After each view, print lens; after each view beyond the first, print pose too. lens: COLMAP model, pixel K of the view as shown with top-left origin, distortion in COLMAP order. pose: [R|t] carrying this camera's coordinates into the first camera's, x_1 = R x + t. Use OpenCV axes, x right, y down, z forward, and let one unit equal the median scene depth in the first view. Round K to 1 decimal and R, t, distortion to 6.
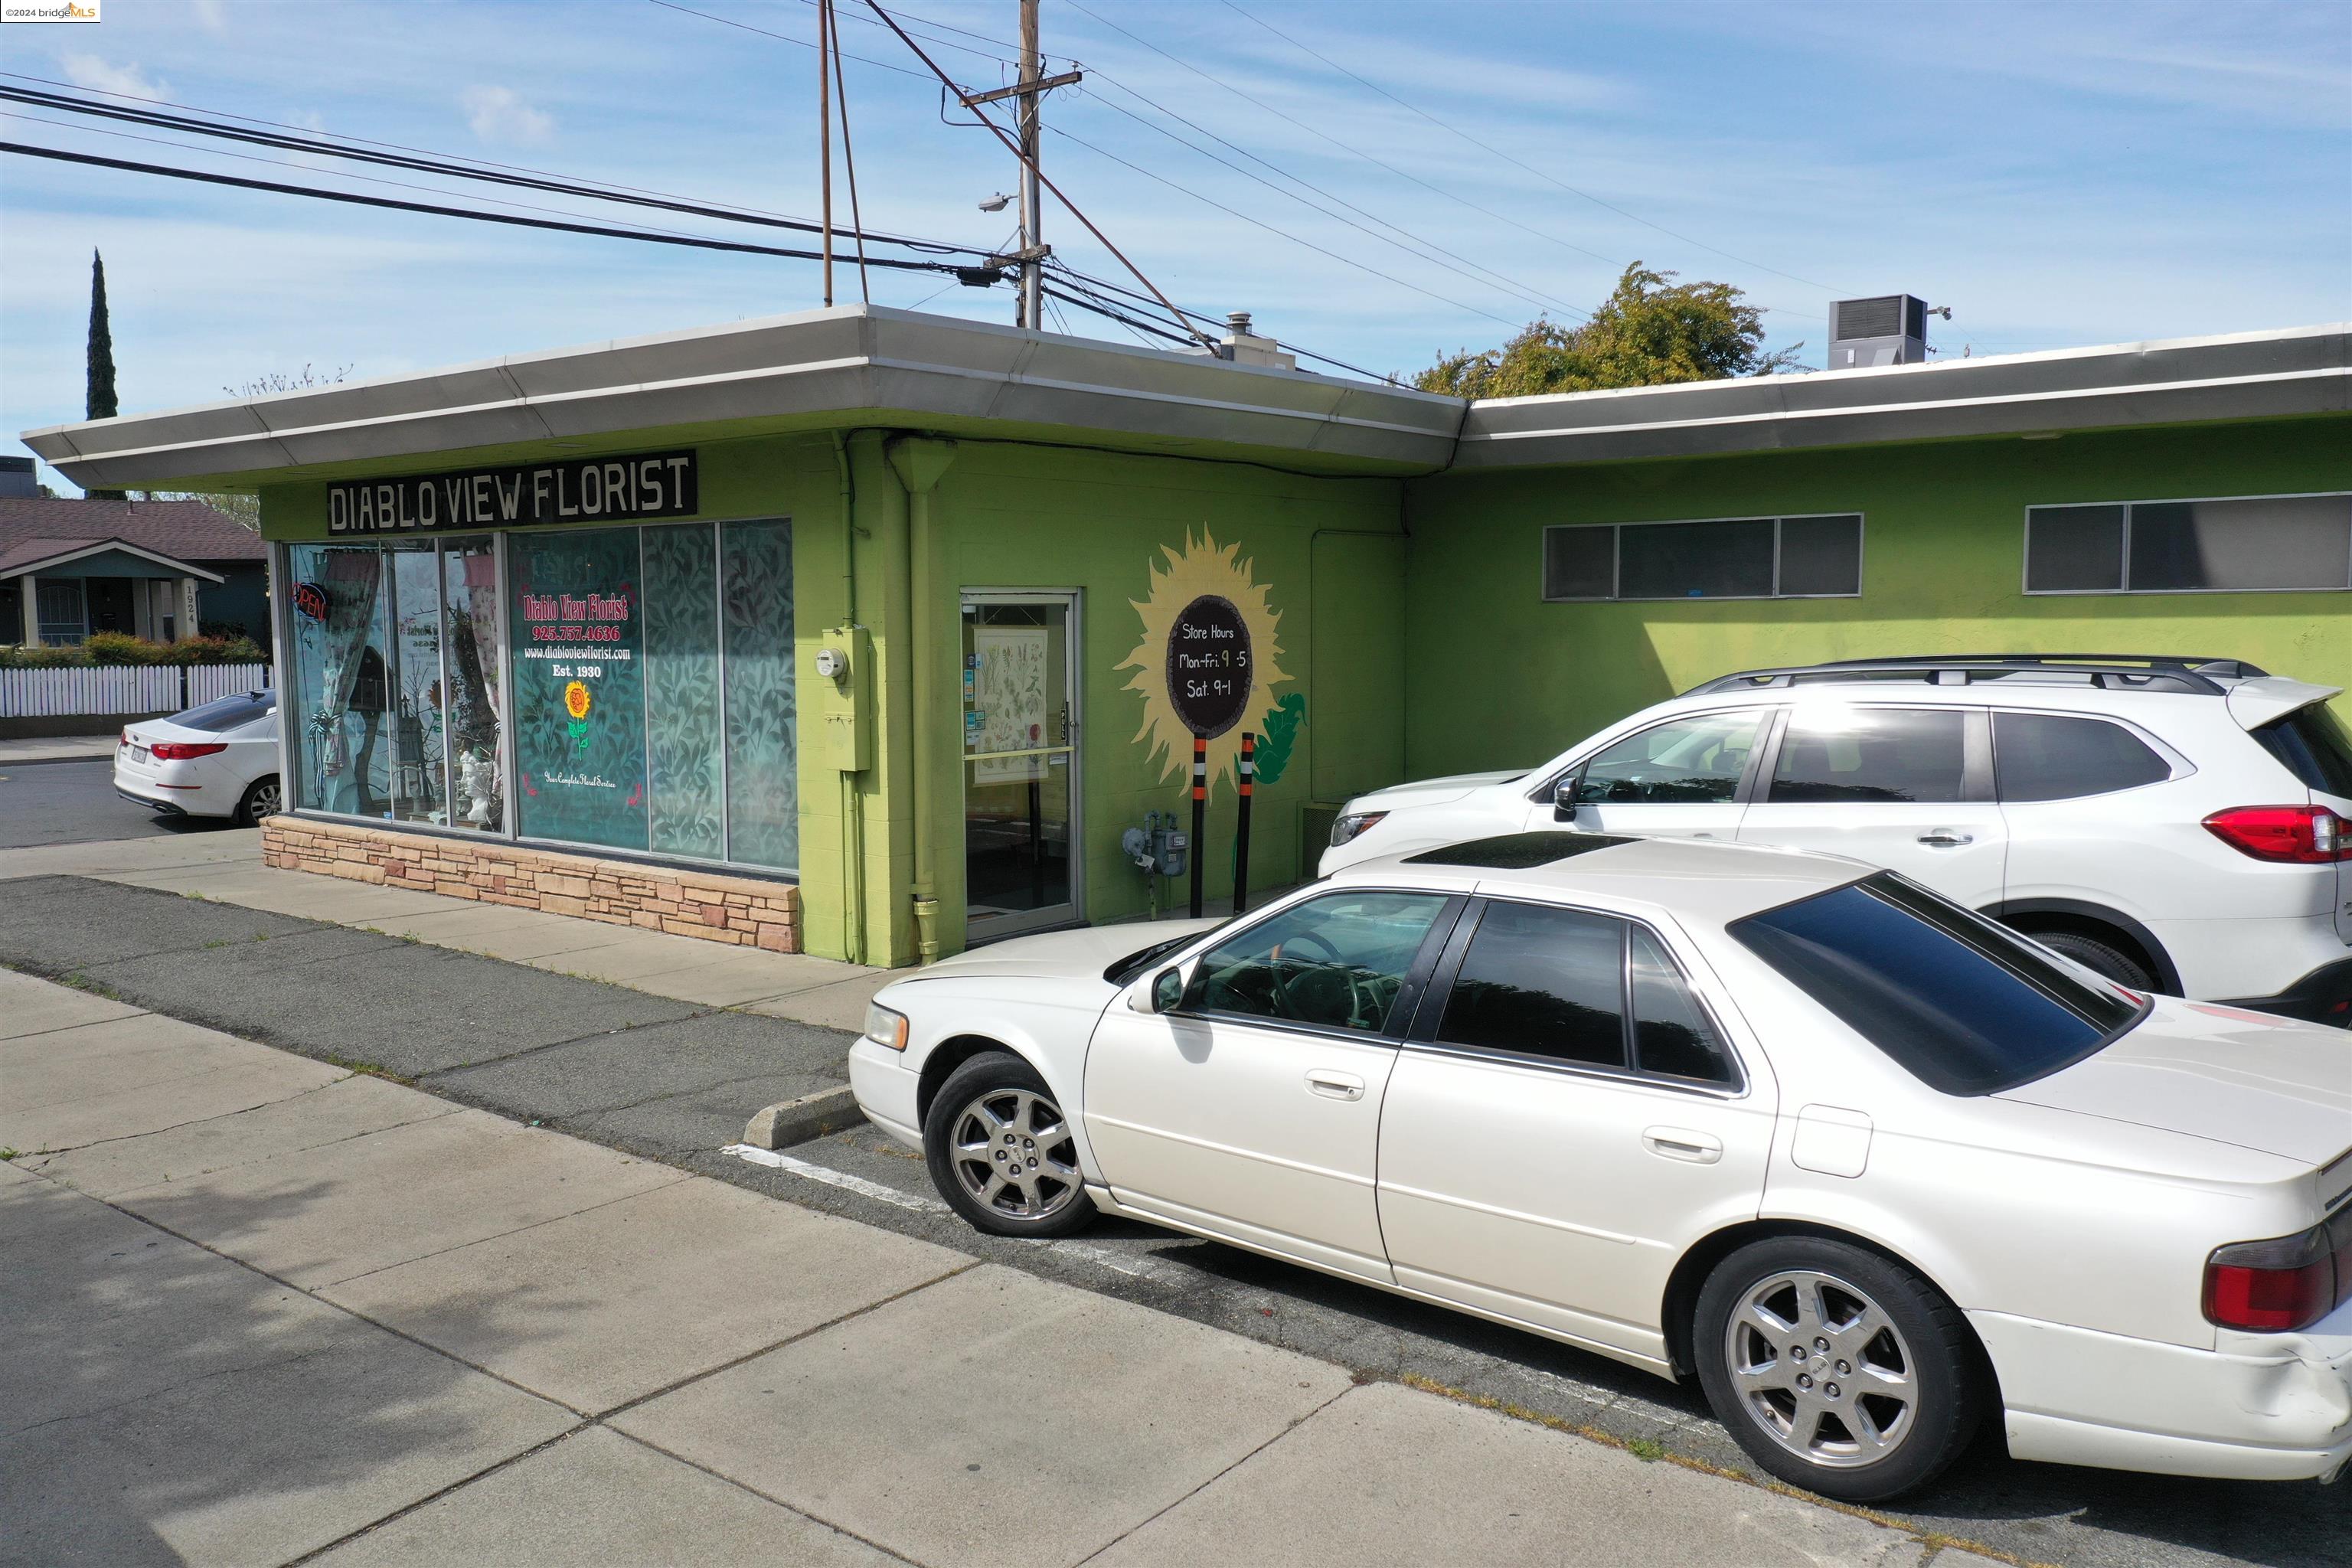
lens RADIAL K [[1872.7, 0, 1183.4], [0, 1872.7, 794.3], [0, 0, 1]] dist [0.009535, 0.005857]
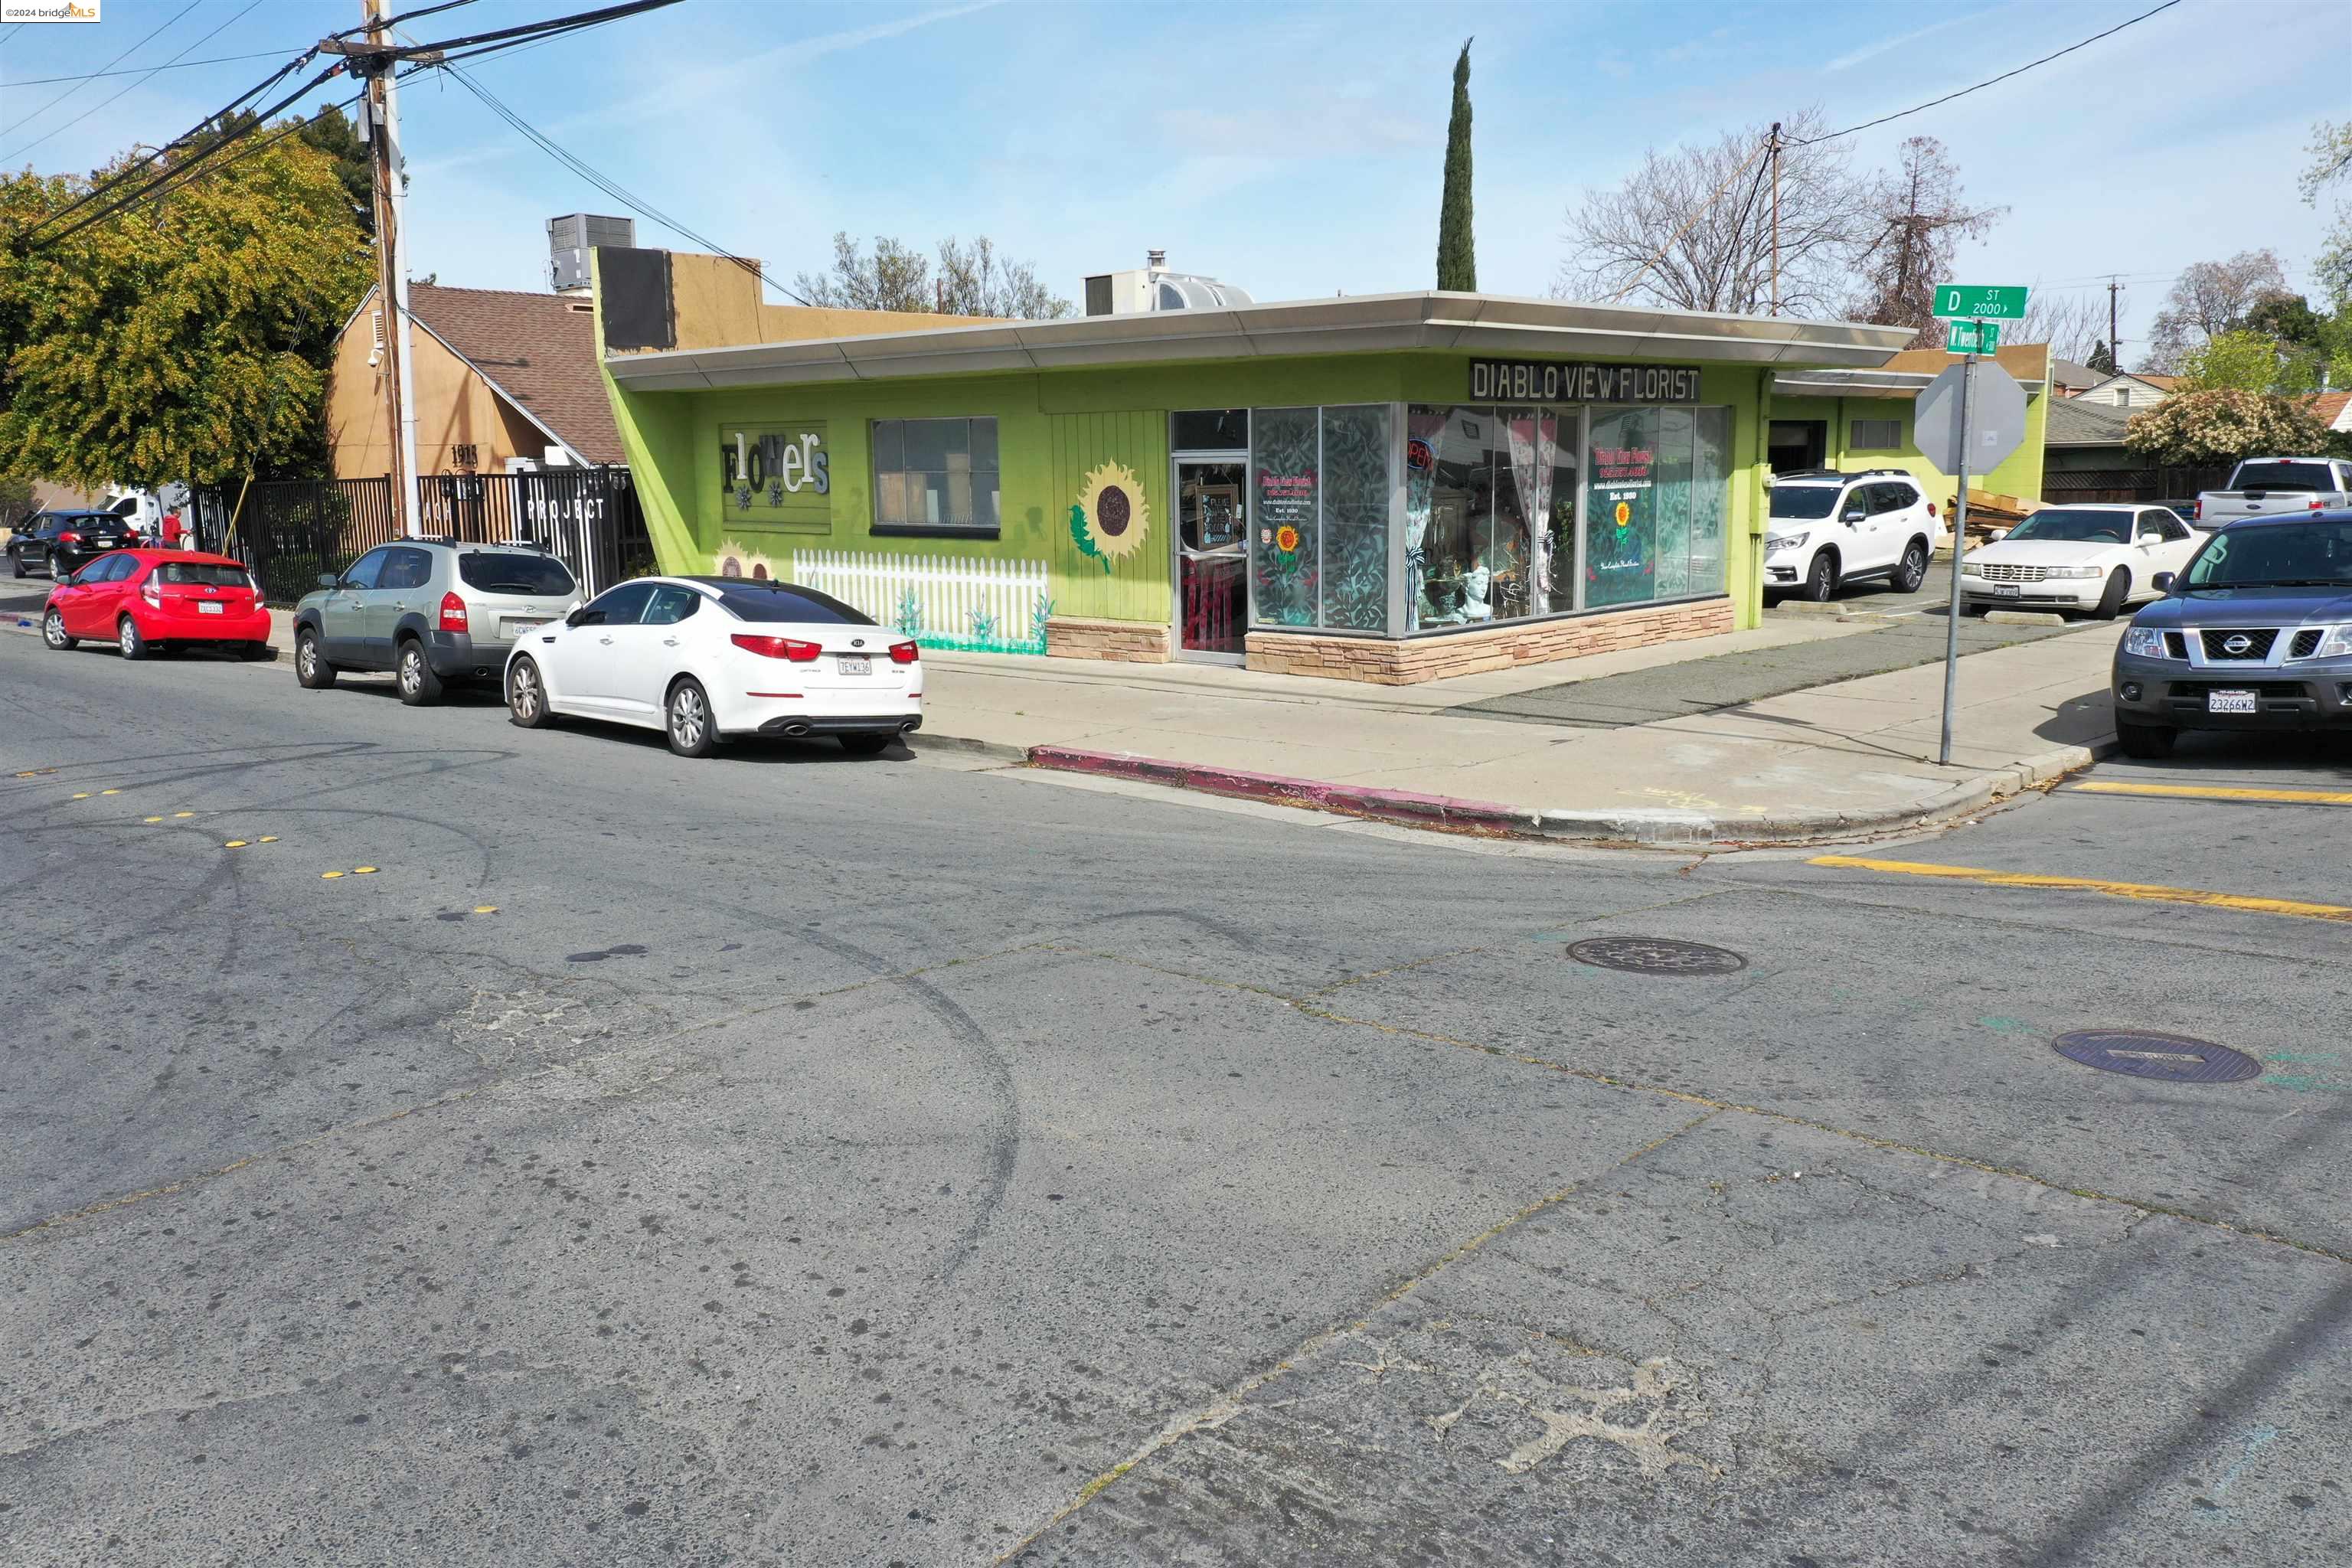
lens RADIAL K [[1872.7, 0, 1169.6], [0, 1872.7, 790.9], [0, 0, 1]] dist [0.009535, 0.005857]
pose [[0.098350, -0.171115, 0.980330, -1.993323], [0.114559, 0.980504, 0.159652, -0.119649], [-0.988536, 0.096604, 0.116035, 1.230281]]
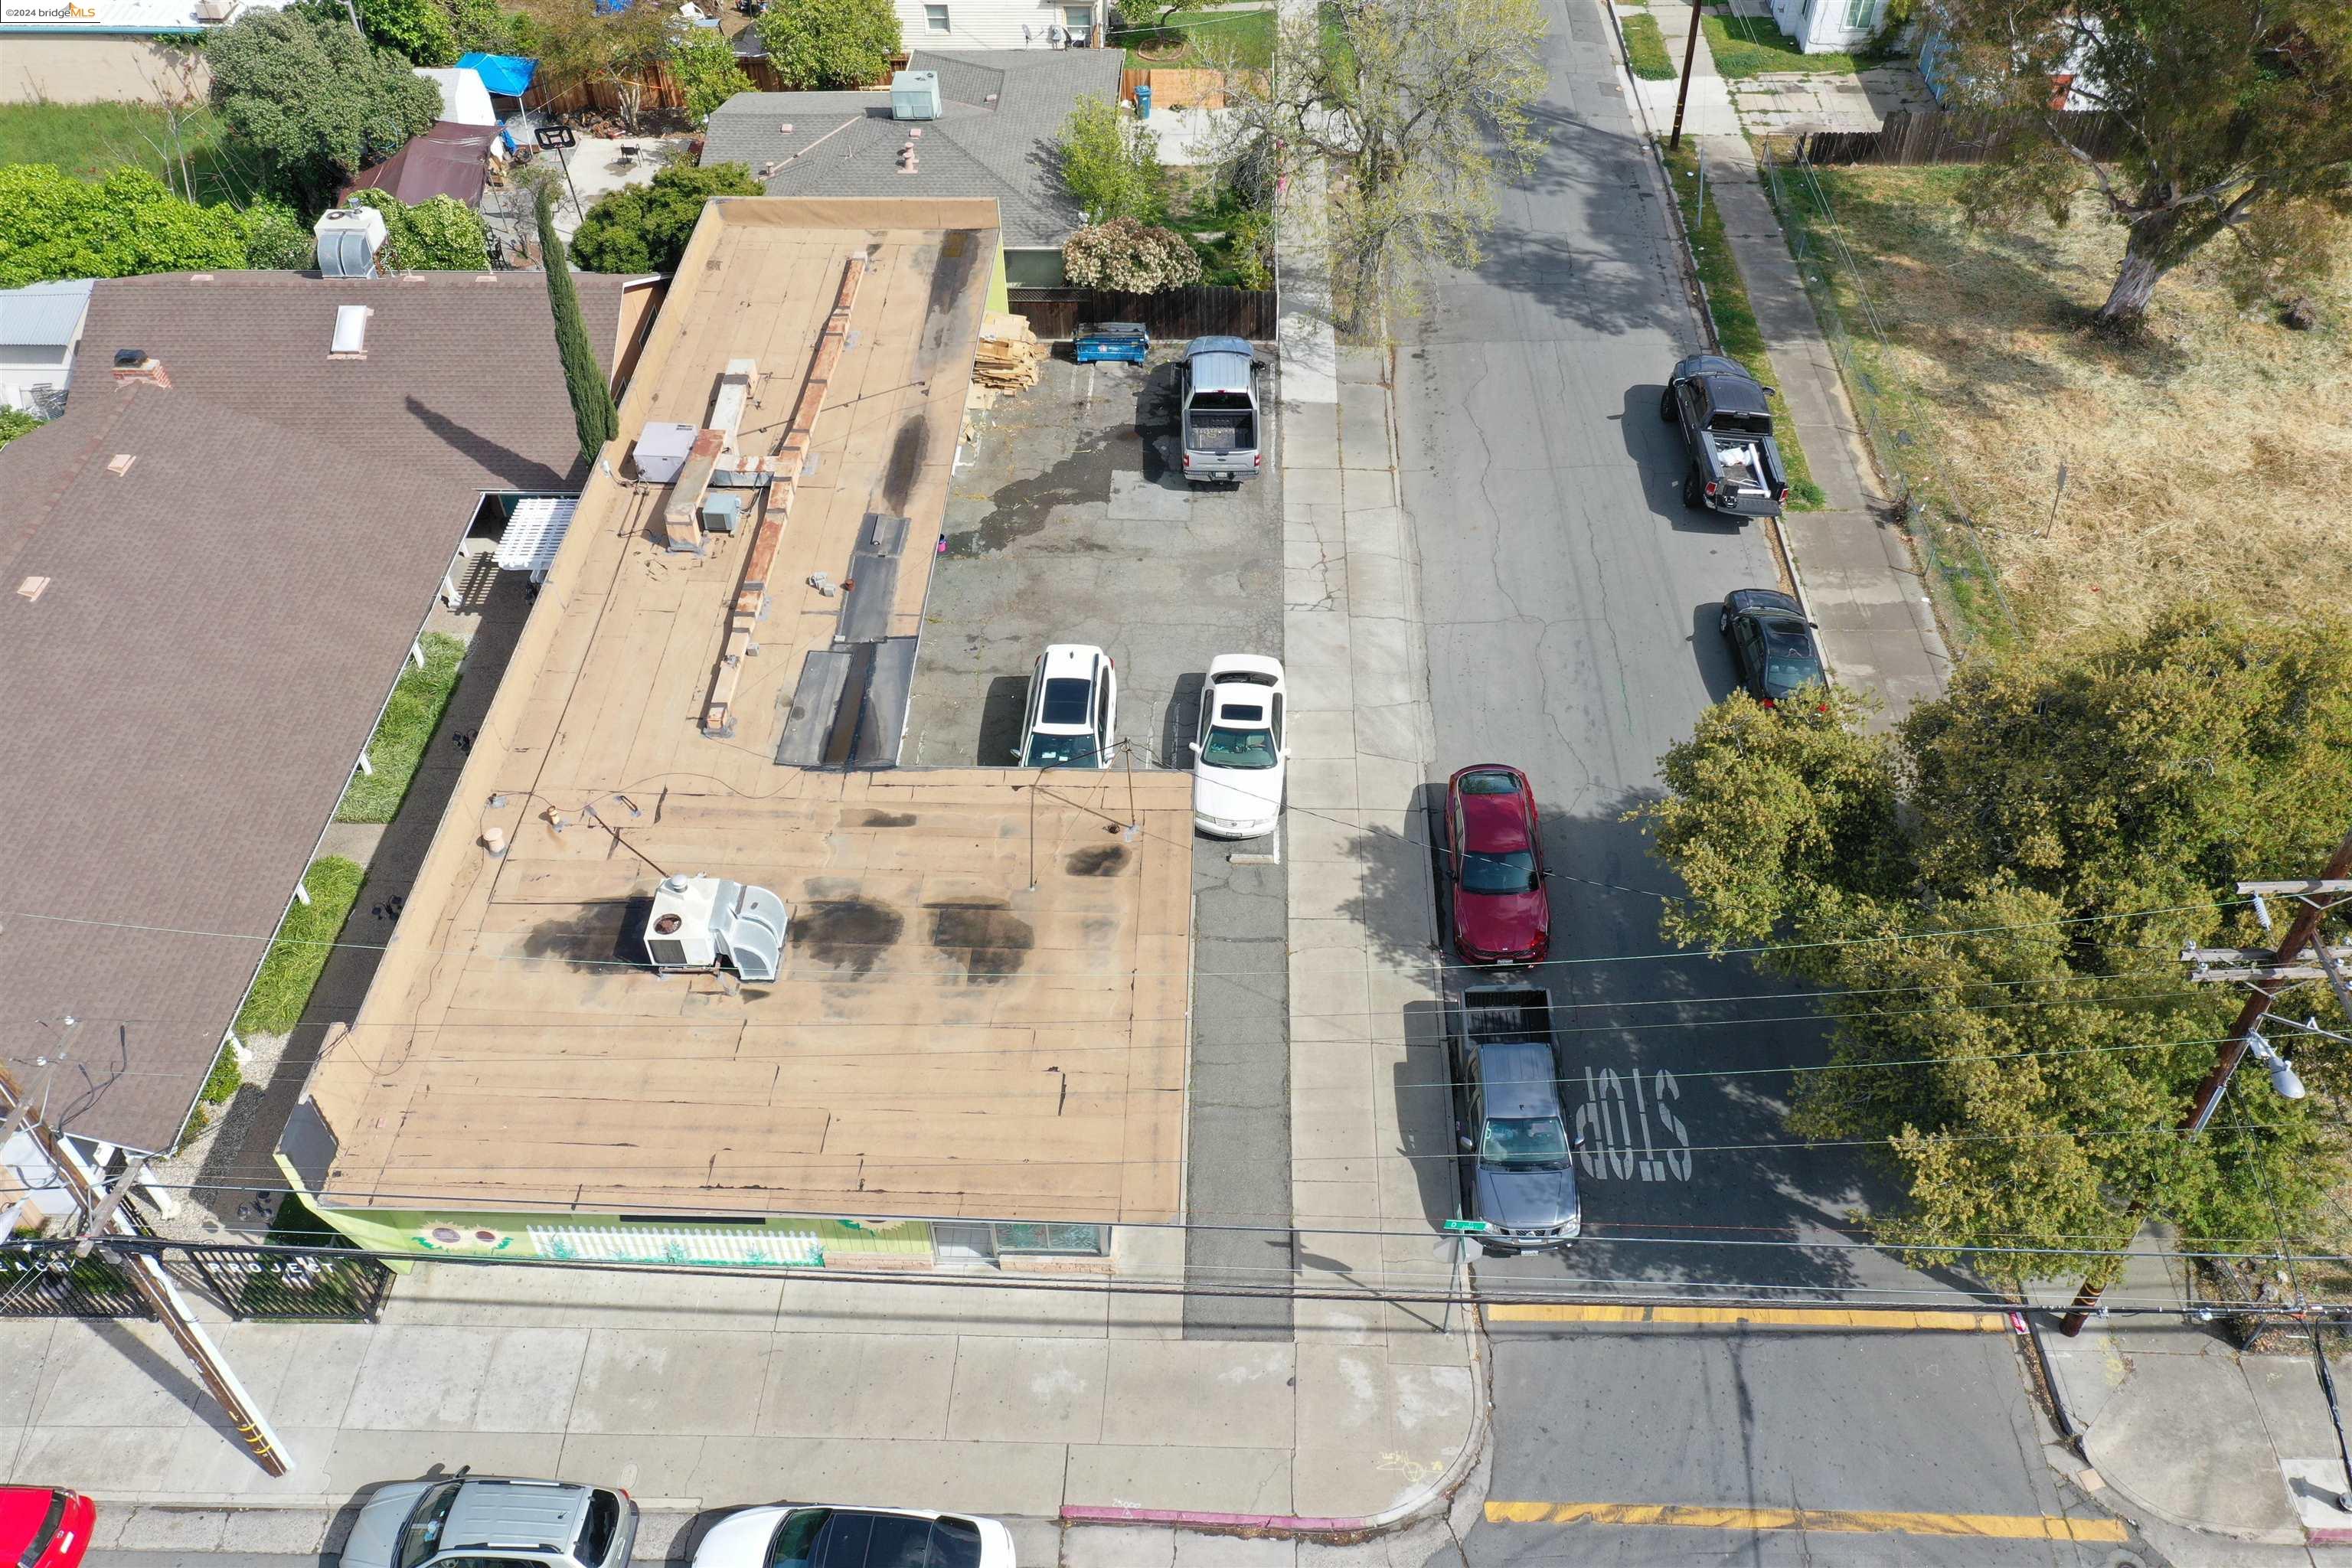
lens RADIAL K [[1872.7, 0, 1182.4], [0, 1872.7, 790.8], [0, 0, 1]] dist [0.009535, 0.005857]
pose [[-0.595375, -0.560733, 0.575420, -1.726173], [0.095872, 0.661489, 0.743802, -2.234057], [-0.797708, 0.498007, -0.340075, 1.673981]]
